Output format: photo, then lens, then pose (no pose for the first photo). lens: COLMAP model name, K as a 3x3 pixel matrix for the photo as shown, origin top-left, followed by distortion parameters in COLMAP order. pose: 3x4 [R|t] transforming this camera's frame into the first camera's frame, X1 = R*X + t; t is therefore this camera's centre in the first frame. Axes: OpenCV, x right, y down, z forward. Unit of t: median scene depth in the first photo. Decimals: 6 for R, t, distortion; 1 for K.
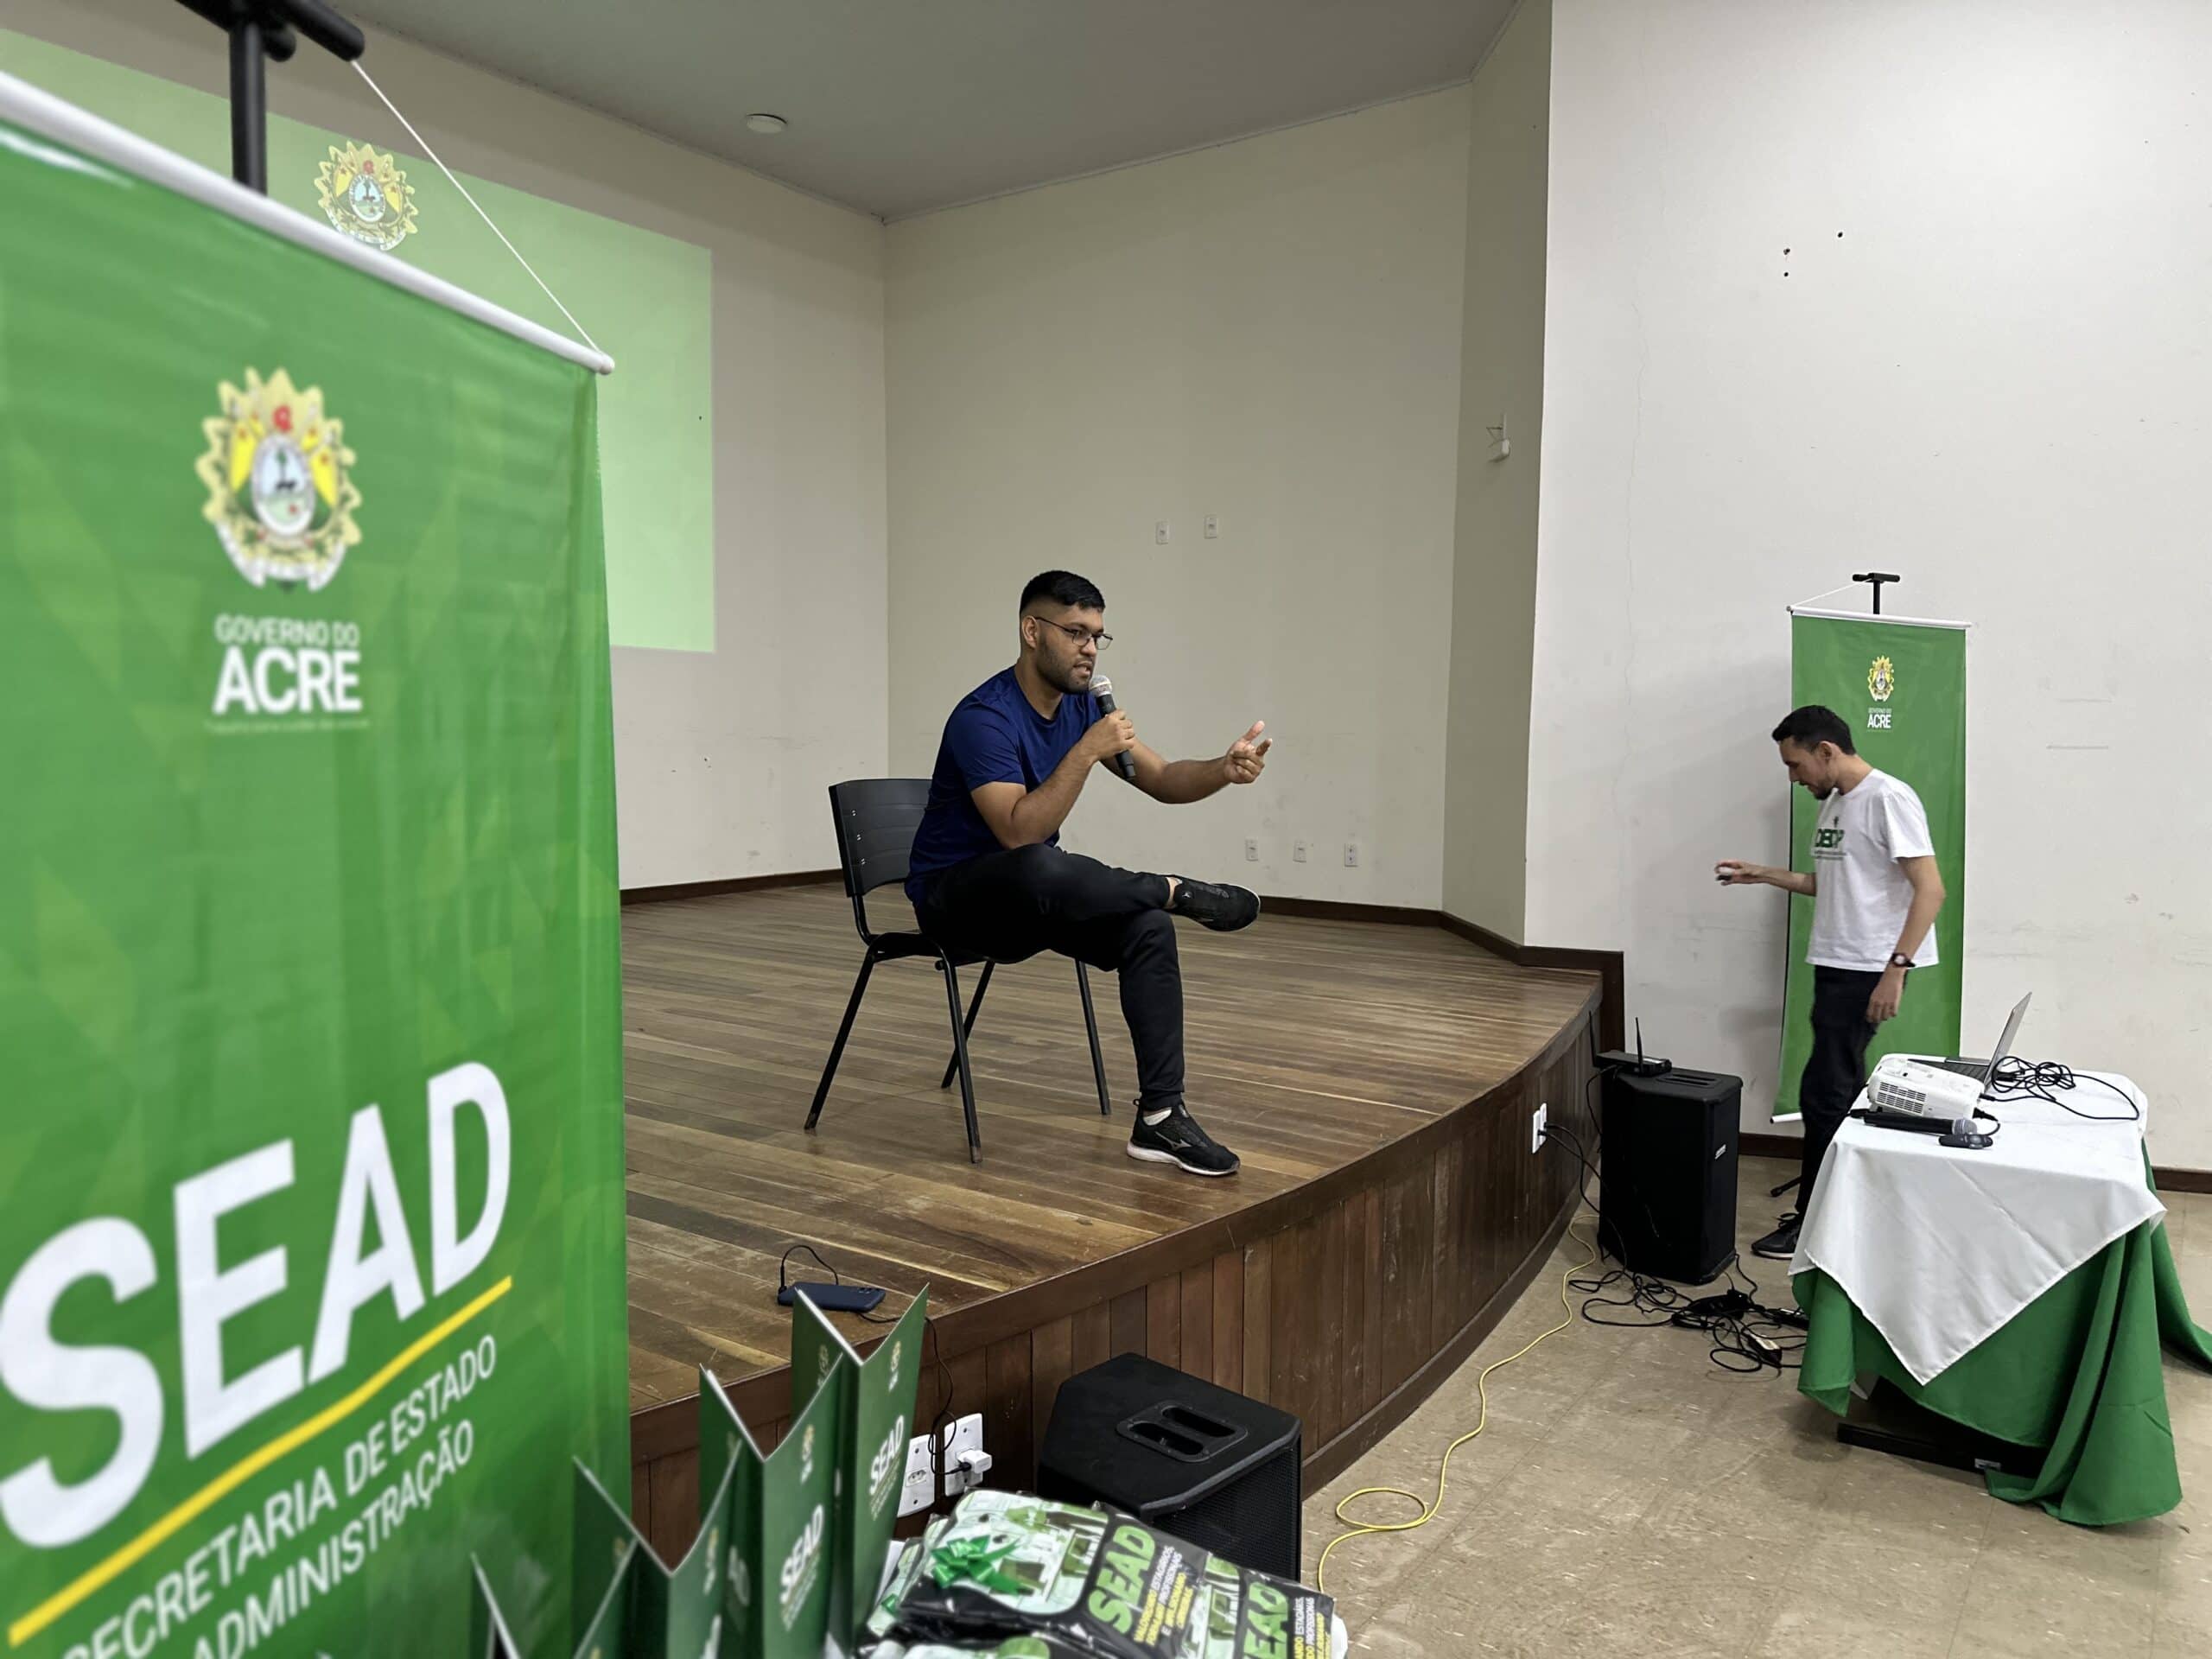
lens RADIAL K [[1567.8, 0, 1107.2], [0, 1567.8, 839.2], [0, 0, 1]] dist [0.015519, -0.022771]
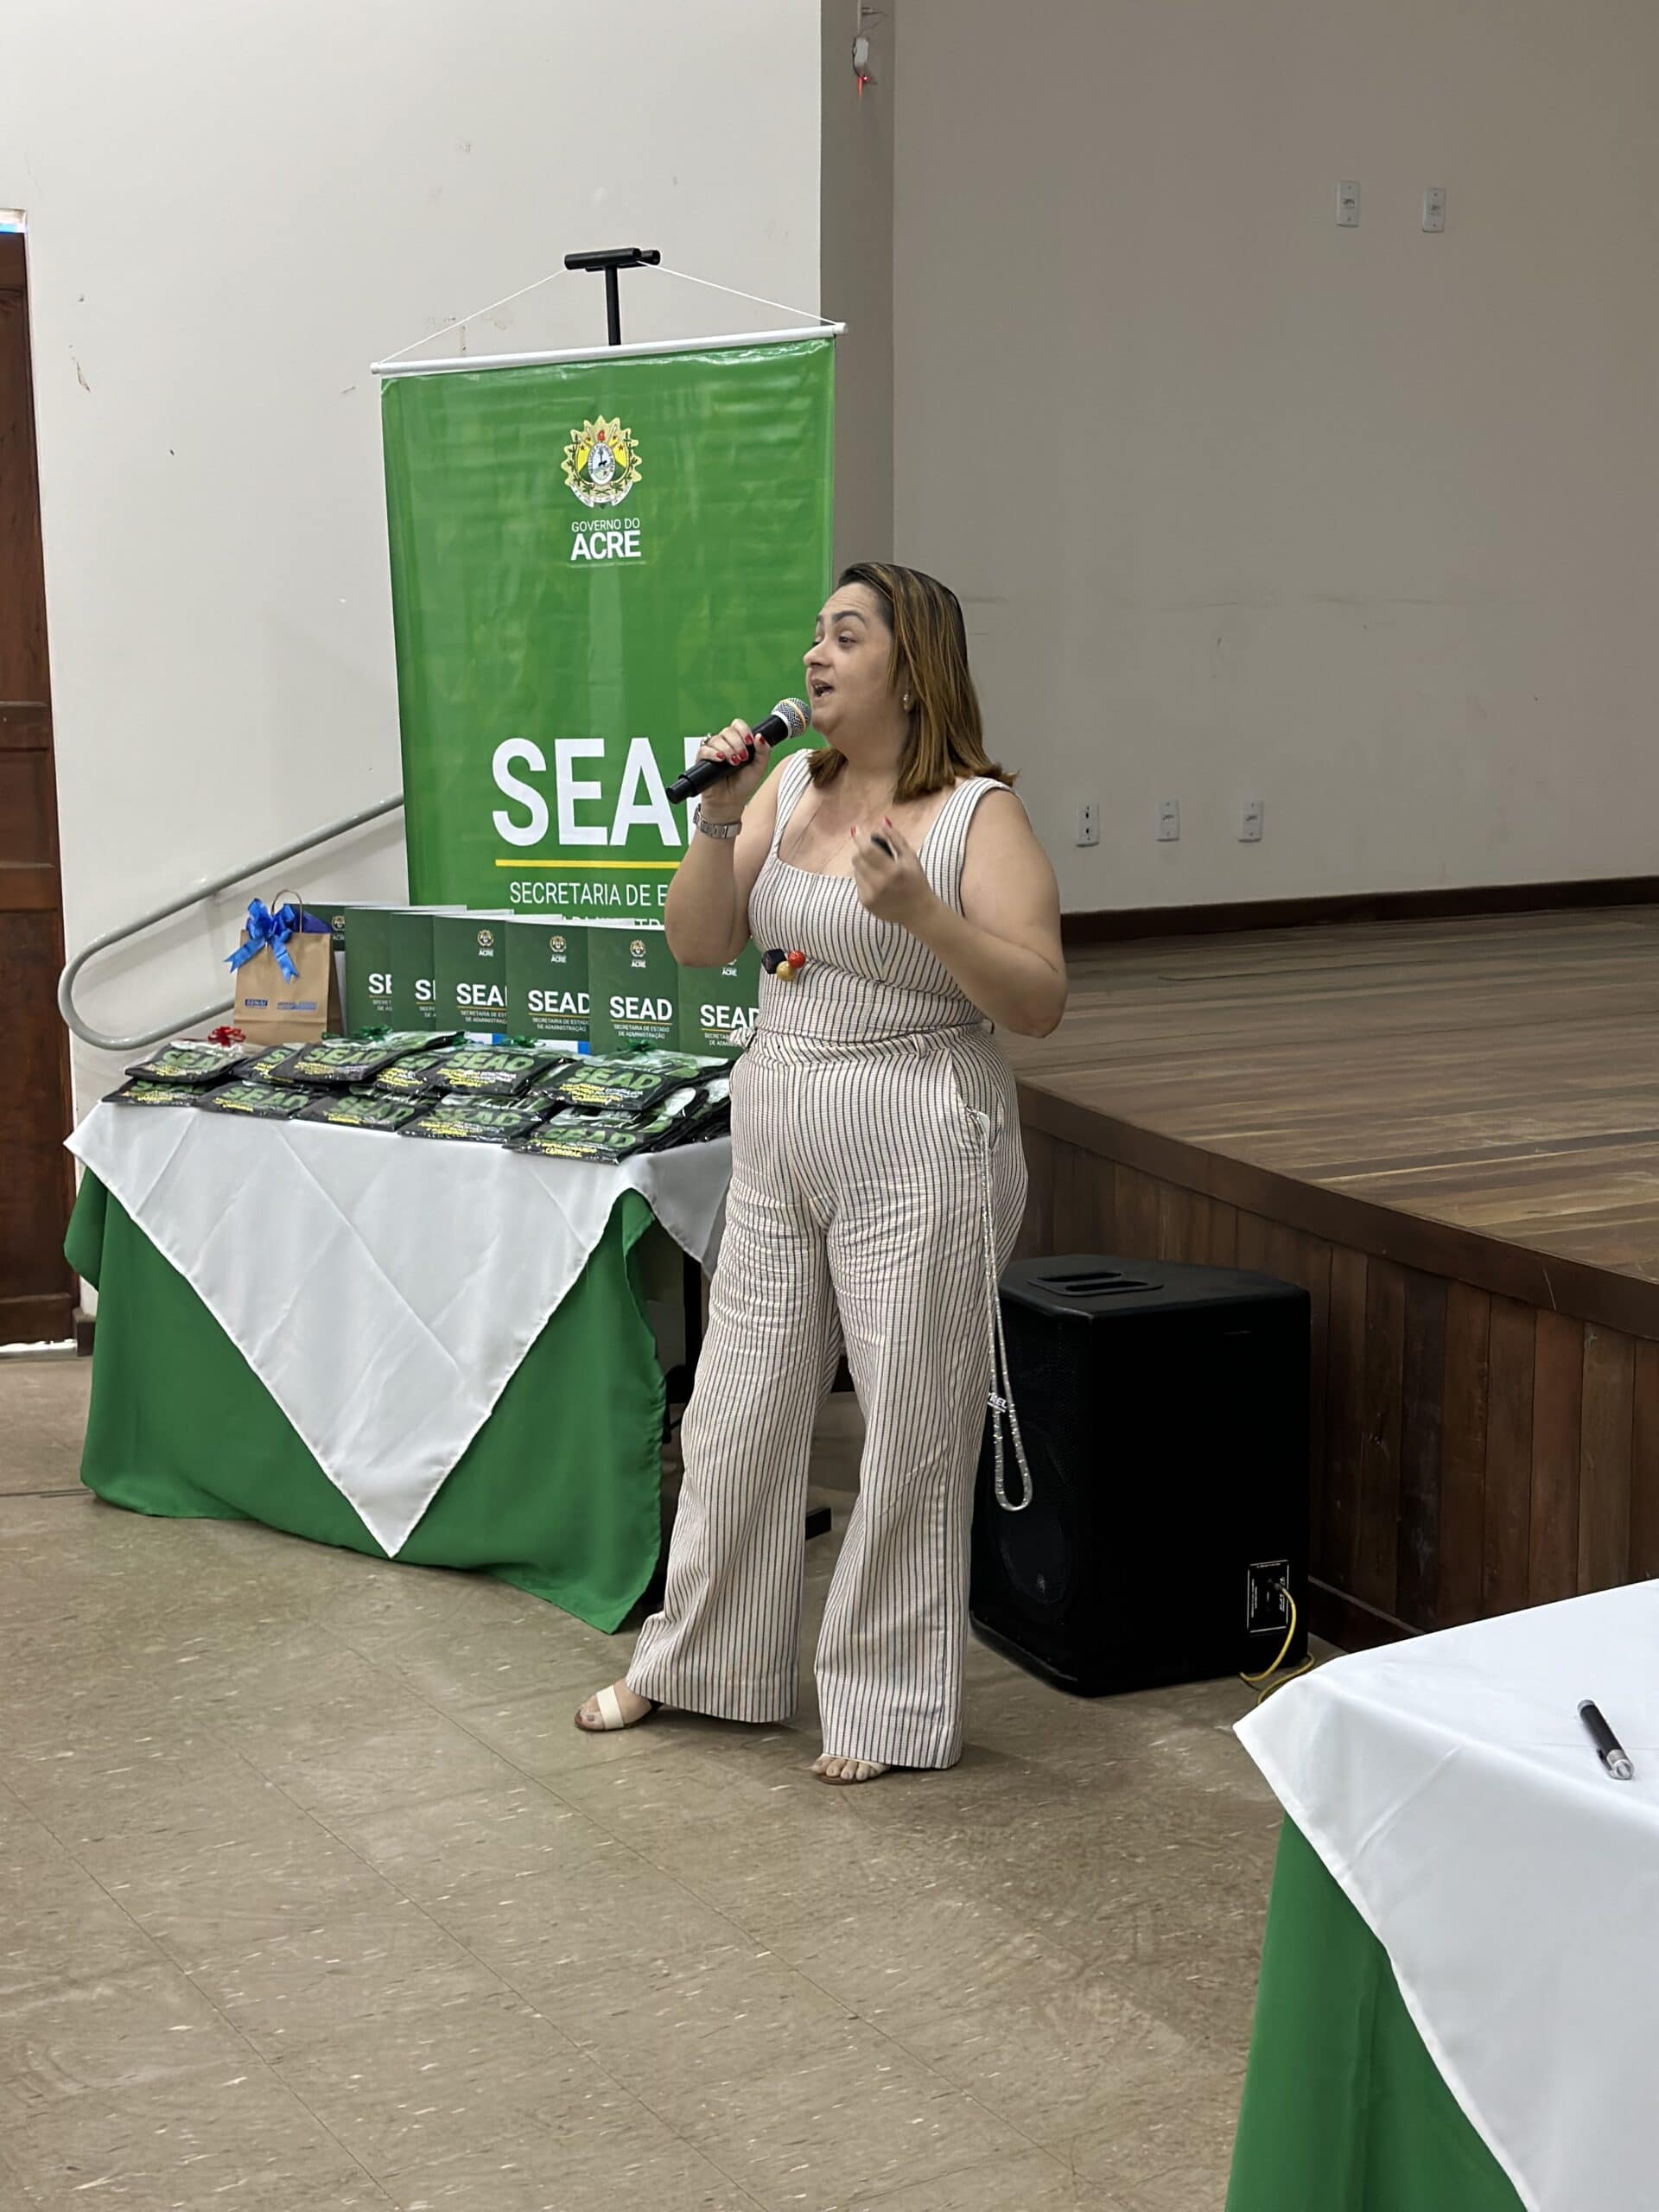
lens RADIAL K [[3067.0, 0, 818.0], [0, 3067.0, 1123.4], [0, 0, 1]] dist [0.124623, 0.000000]
pose [[-0.405077, 0.132397, -0.904645, 1.274627], [-0.065030, 0.982781, 0.172951, -0.023106], [0.911967, 0.128888, -0.389493, 1.105711]]
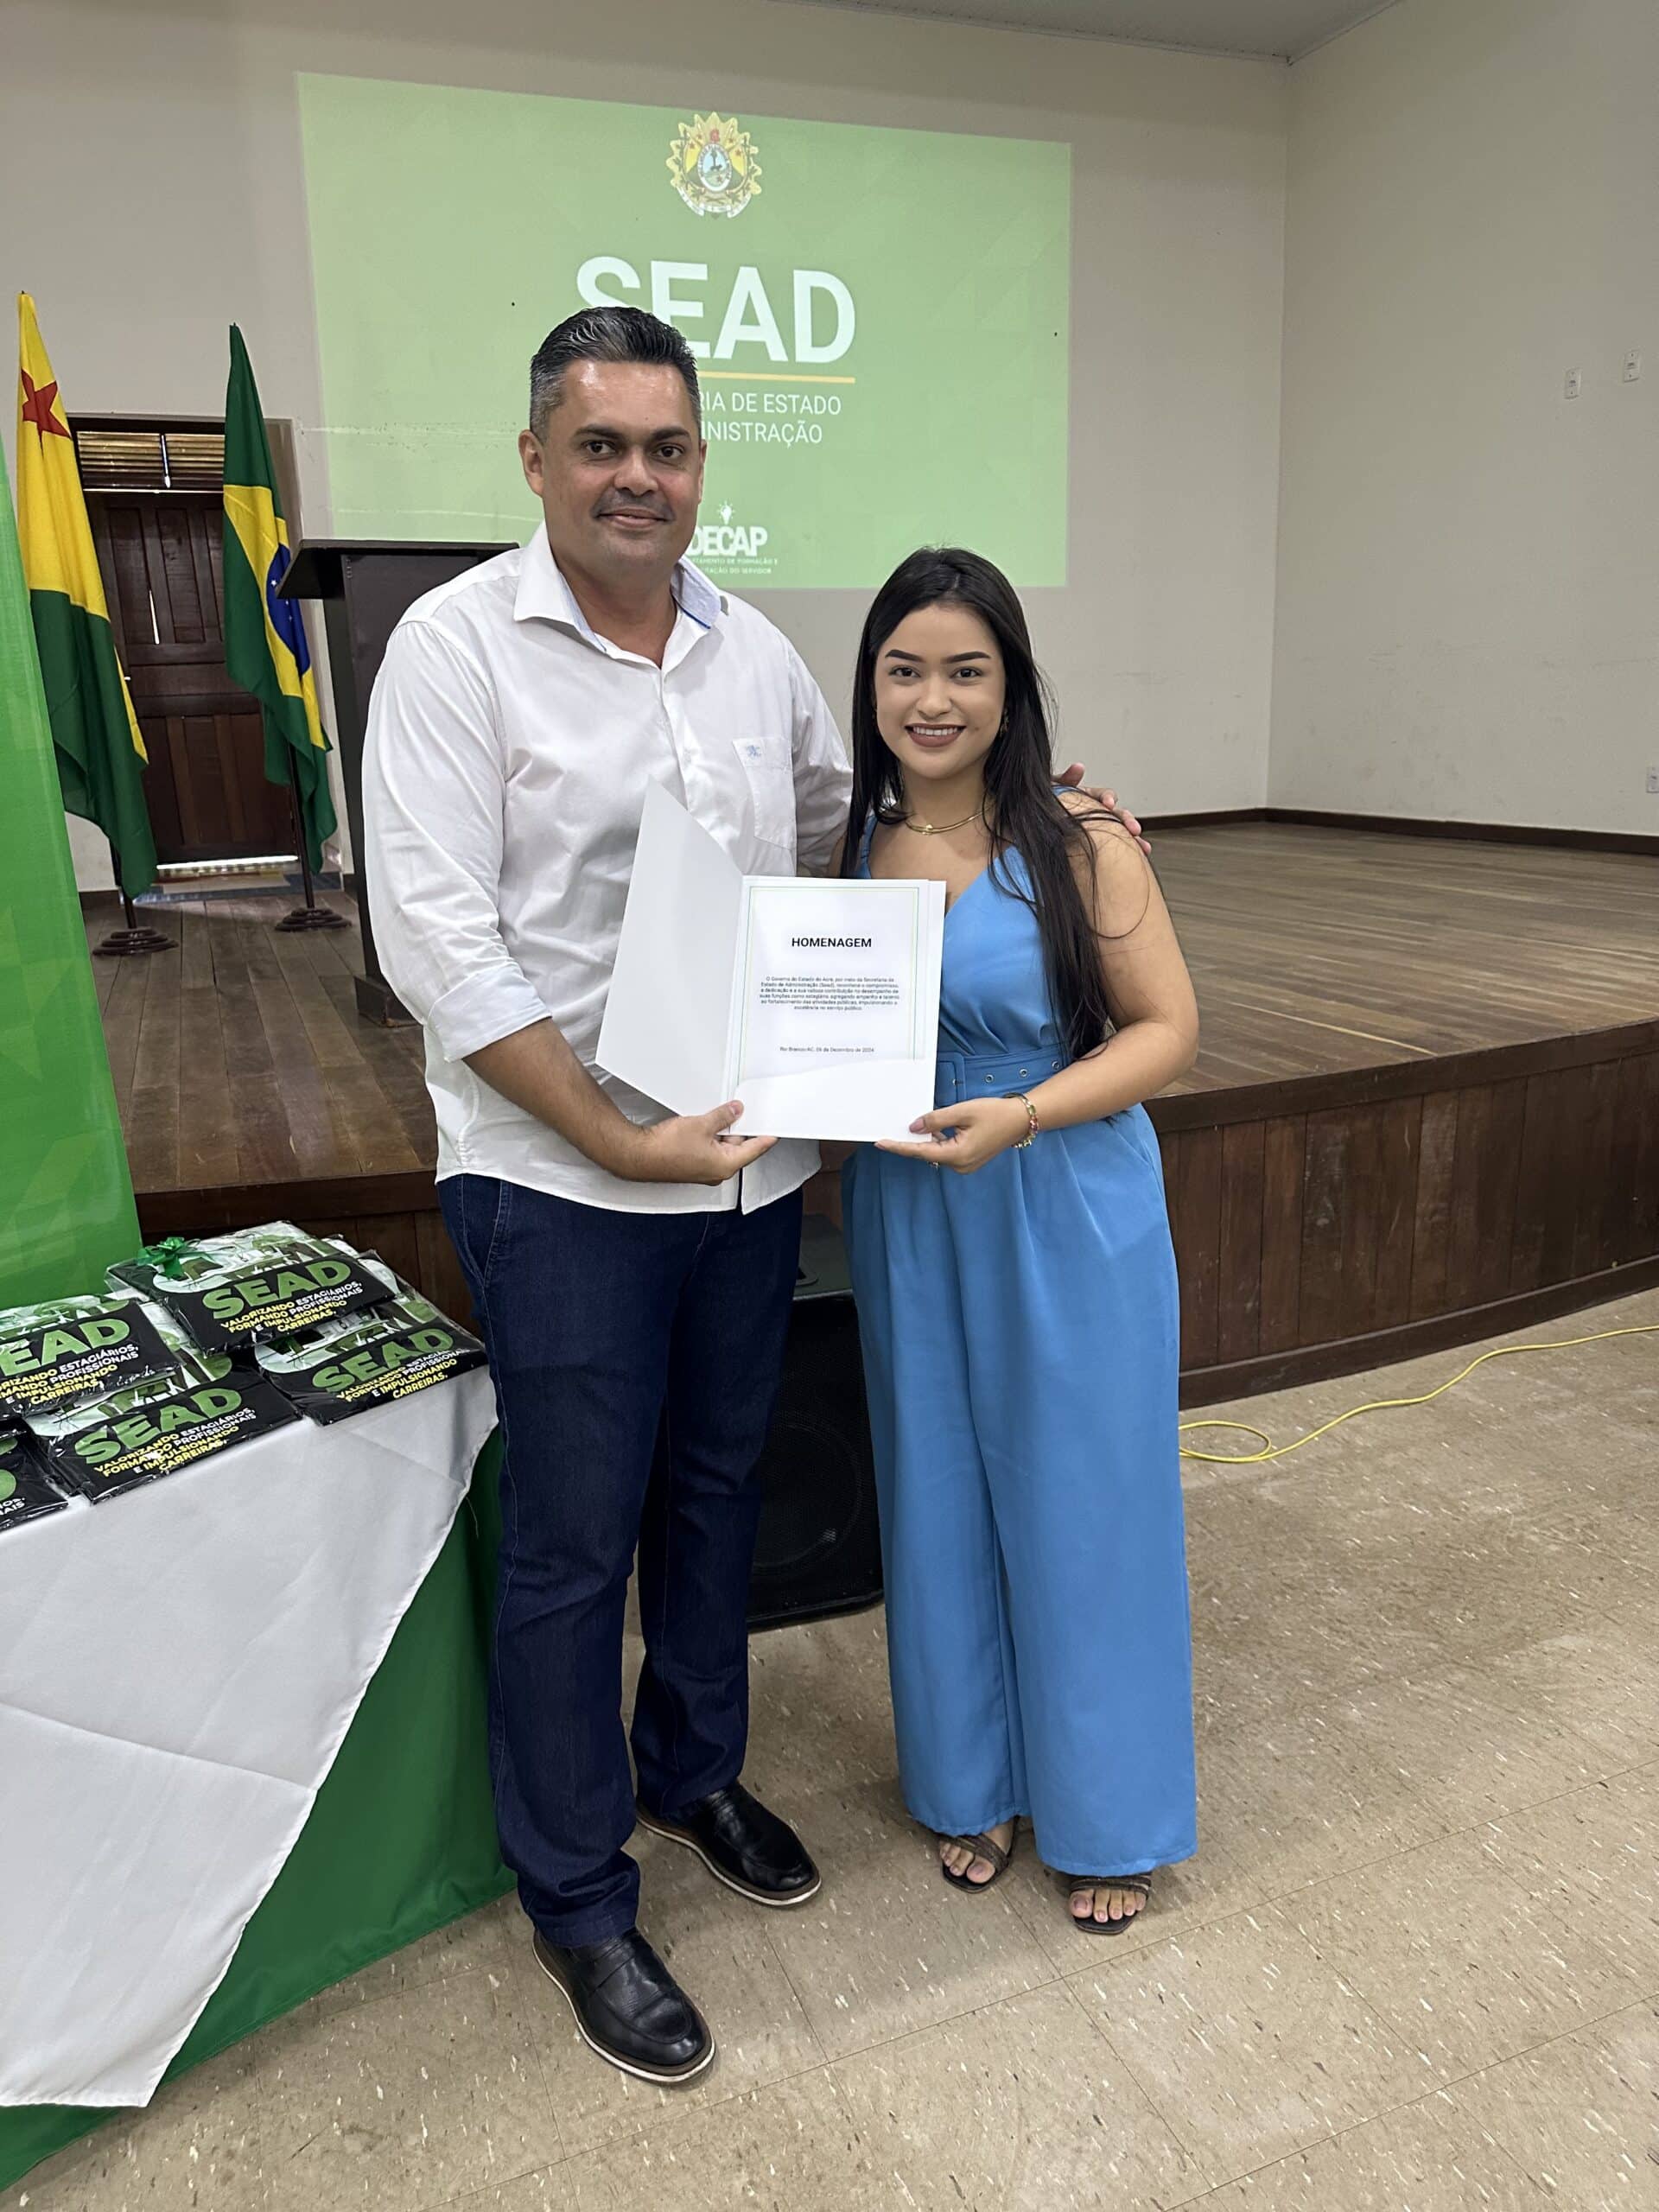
lens RADIAL K [[1567.8, 0, 817.7], [0, 1567.8, 1101.0], [0, 0, 1]] dist [0.015519, -0.022771]
pose [[0.837159, 0.092664, -0.539053, 0.449867], [0.006762, 0.983716, 0.179605, 0.051634], [0.546918, -0.154003, 0.822899, 0.117780]]
